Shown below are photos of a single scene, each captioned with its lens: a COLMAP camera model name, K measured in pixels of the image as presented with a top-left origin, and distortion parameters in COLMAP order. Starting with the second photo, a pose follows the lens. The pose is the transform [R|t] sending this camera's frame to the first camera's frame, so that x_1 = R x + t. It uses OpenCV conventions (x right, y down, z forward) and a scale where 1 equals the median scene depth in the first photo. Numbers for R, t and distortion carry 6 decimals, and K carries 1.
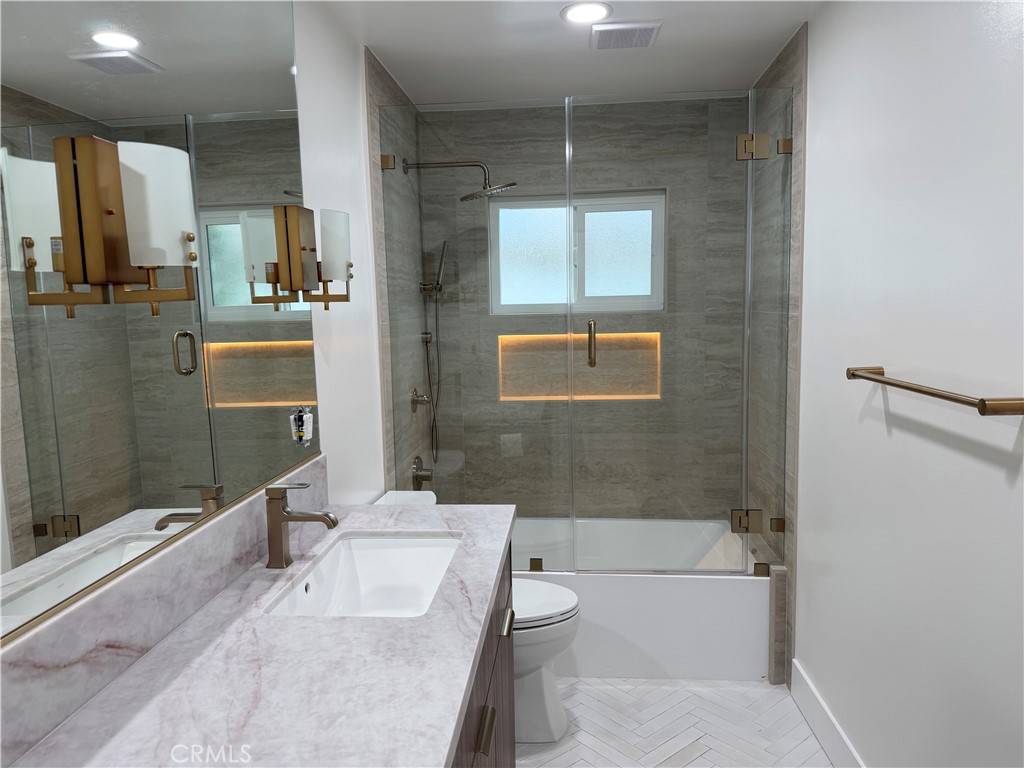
lens RADIAL K [[716.4, 0, 509.6], [0, 716.4, 390.3], [0, 0, 1]] dist [0.083518, -0.104100]
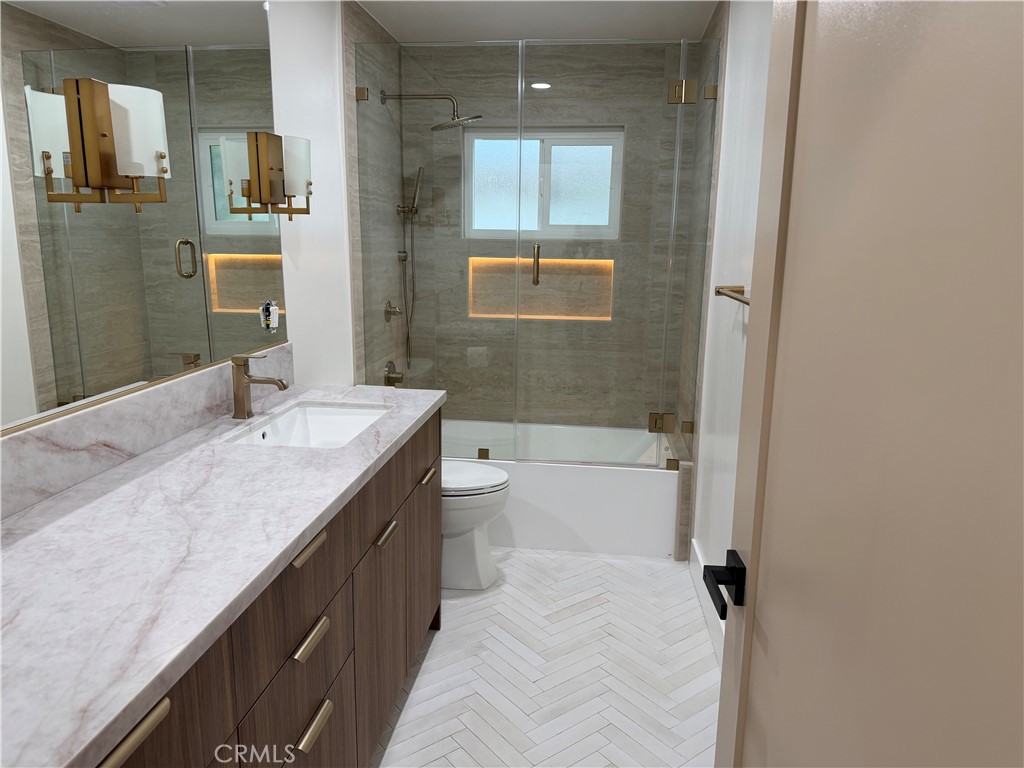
lens RADIAL K [[716.4, 0, 511.7], [0, 716.4, 384.7], [0, 0, 1]] dist [0.083518, -0.104100]
pose [[0.998790, 0.042907, -0.024052, 0.106629], [-0.040773, 0.995707, 0.083103, 0.031166], [0.027515, -0.082022, 0.996251, -0.151824]]
